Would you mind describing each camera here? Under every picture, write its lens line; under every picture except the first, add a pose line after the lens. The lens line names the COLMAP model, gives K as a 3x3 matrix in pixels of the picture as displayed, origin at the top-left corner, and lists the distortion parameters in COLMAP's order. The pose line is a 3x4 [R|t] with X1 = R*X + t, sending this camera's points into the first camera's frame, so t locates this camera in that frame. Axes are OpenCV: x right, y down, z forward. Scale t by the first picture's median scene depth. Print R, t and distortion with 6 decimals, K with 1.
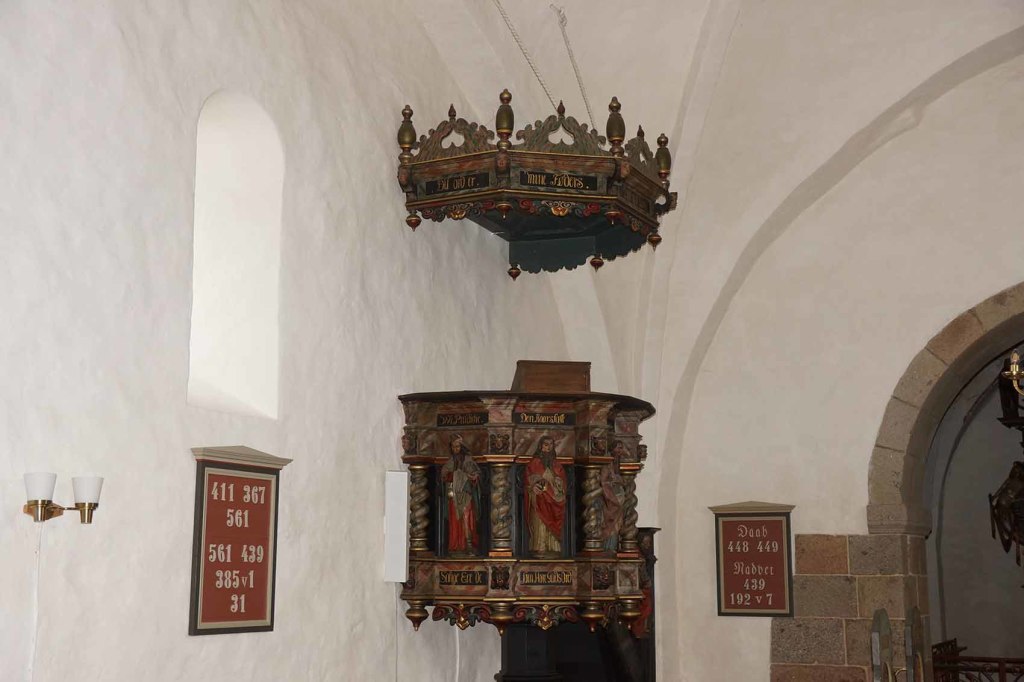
lens RADIAL K [[1309.7, 0, 512.6], [0, 1309.7, 356.0], [0, 0, 1]] dist [0.059615, 0.004354]
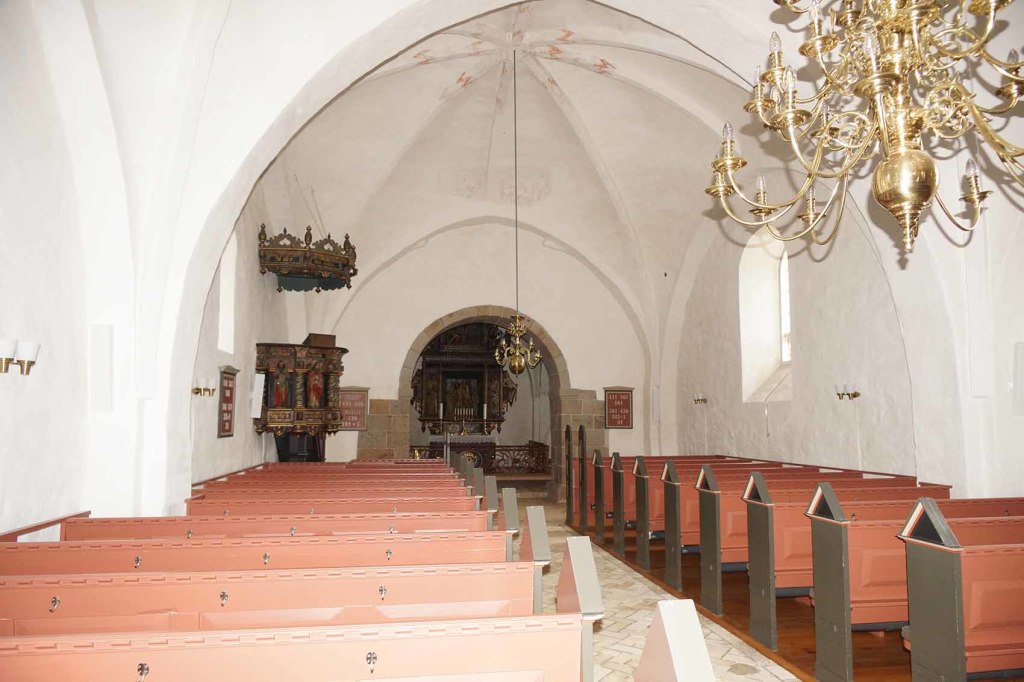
lens RADIAL K [[683.9, 0, 513.4], [0, 683.9, 346.2], [0, 0, 1]] dist [-0.023039, 0.020684]
pose [[0.825640, 0.054275, 0.561581, -0.404113], [-0.090805, 0.995169, 0.037323, -0.055296], [-0.556842, -0.081810, 0.826580, -0.327698]]
